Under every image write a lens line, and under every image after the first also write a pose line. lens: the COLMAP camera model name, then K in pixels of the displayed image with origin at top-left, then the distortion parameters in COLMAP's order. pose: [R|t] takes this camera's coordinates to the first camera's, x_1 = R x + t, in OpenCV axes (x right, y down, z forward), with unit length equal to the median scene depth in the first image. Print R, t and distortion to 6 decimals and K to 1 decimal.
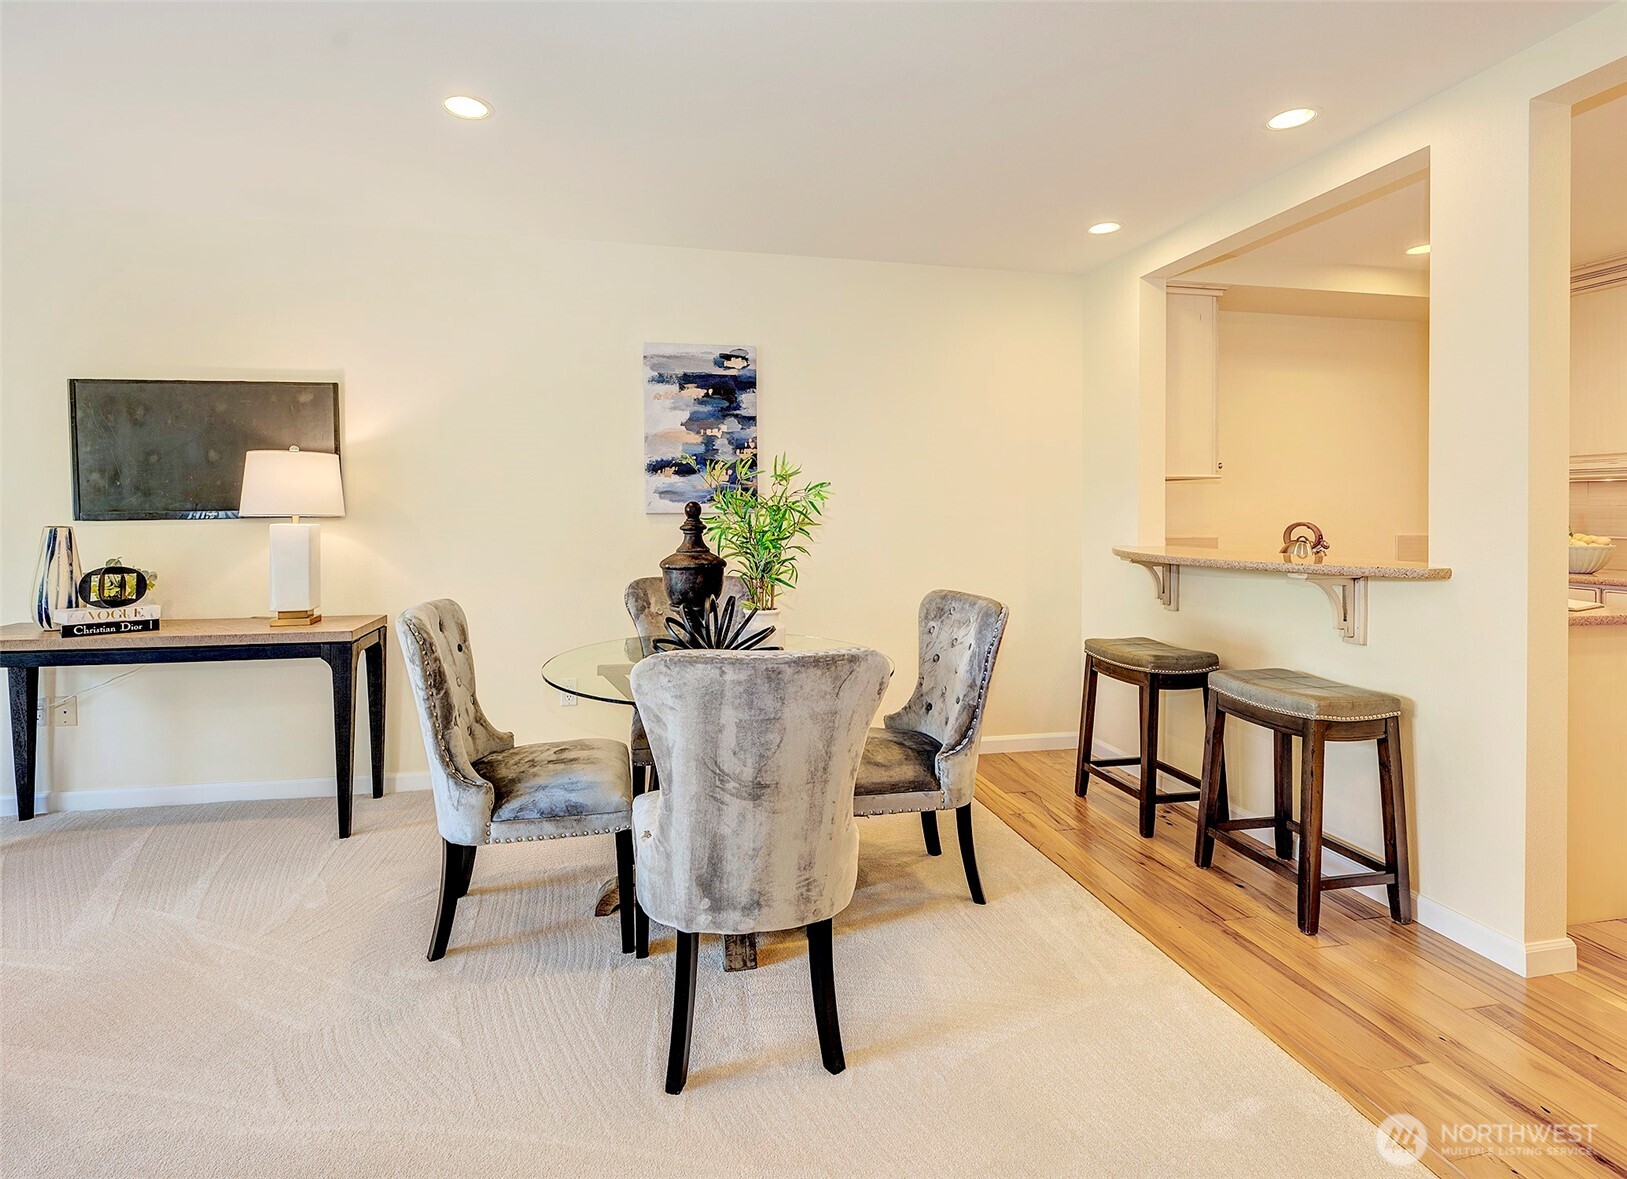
lens RADIAL K [[789.7, 0, 782.8], [0, 789.7, 518.8], [0, 0, 1]] dist [-0.002672, -0.001391]
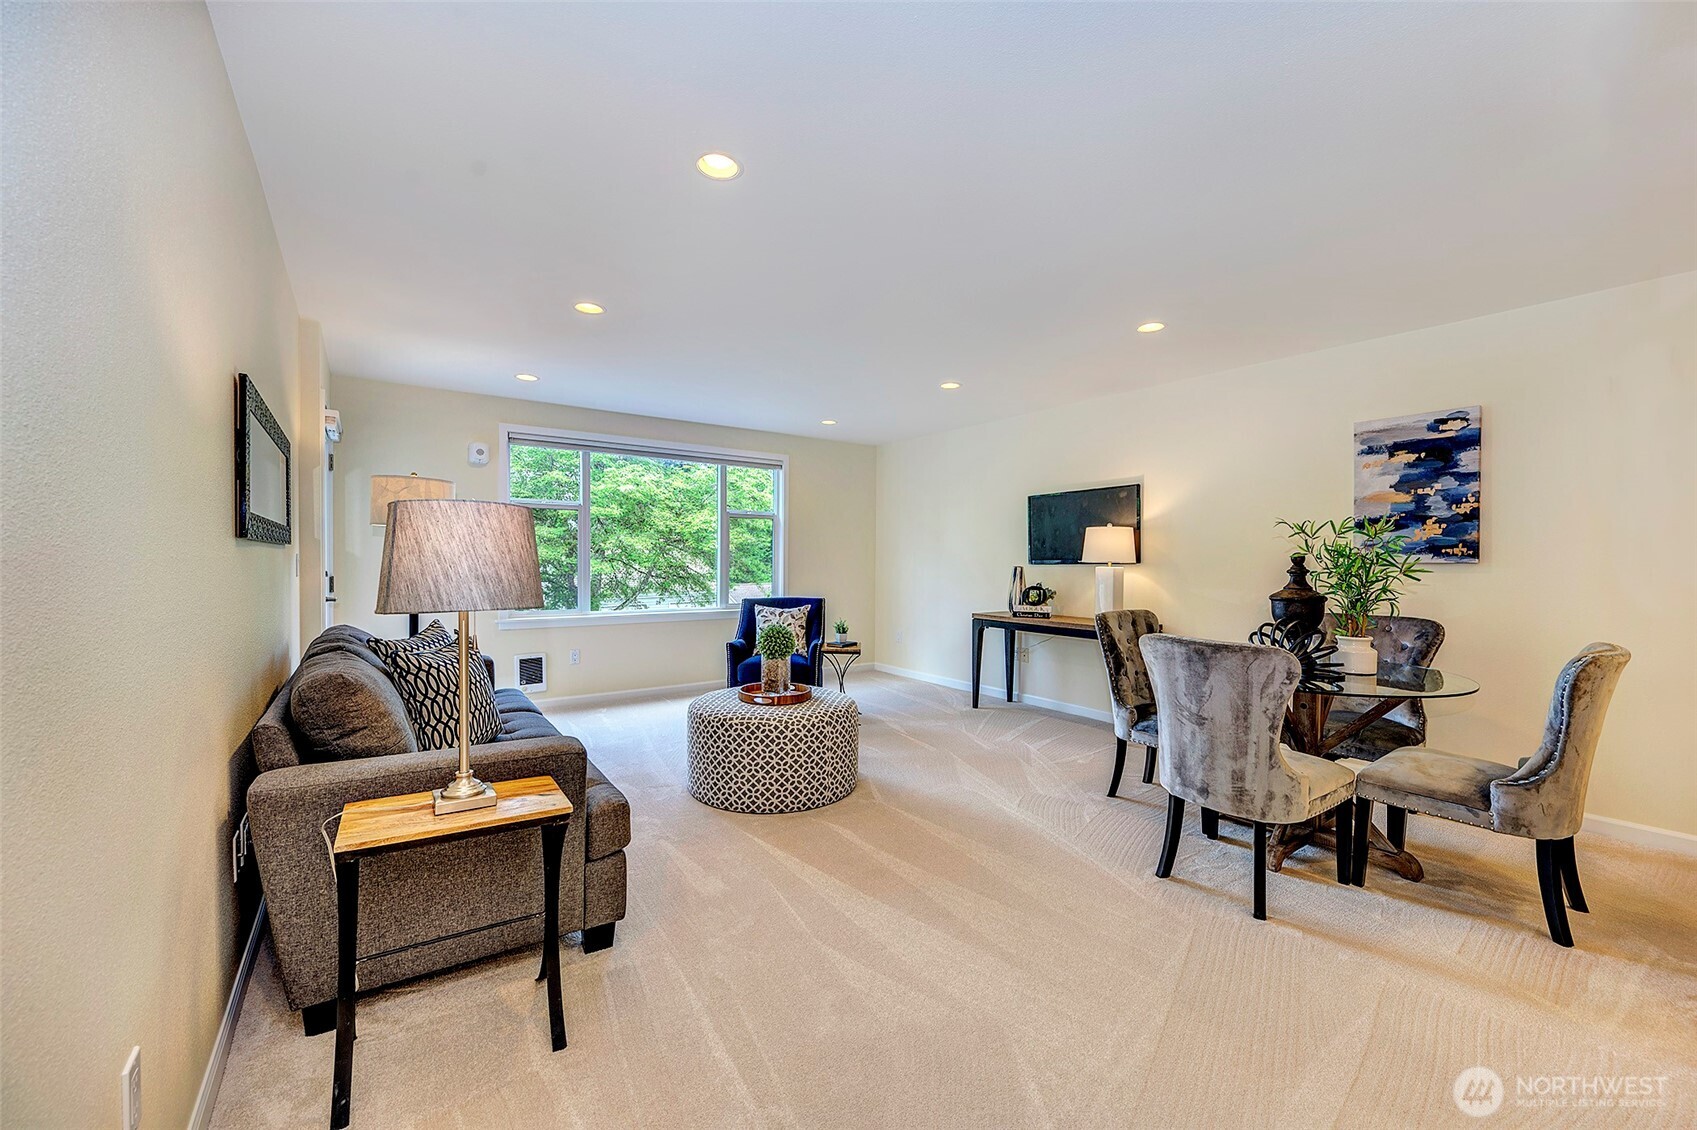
lens RADIAL K [[669.7, 0, 837.3], [0, 669.7, 569.6], [0, 0, 1]] dist [-0.001294, 0.000058]
pose [[0.390785, 0.015641, -0.920349, 0.519219], [-0.017686, 0.999799, 0.009482, 0.008902], [0.920312, 0.012572, 0.390983, -0.156464]]
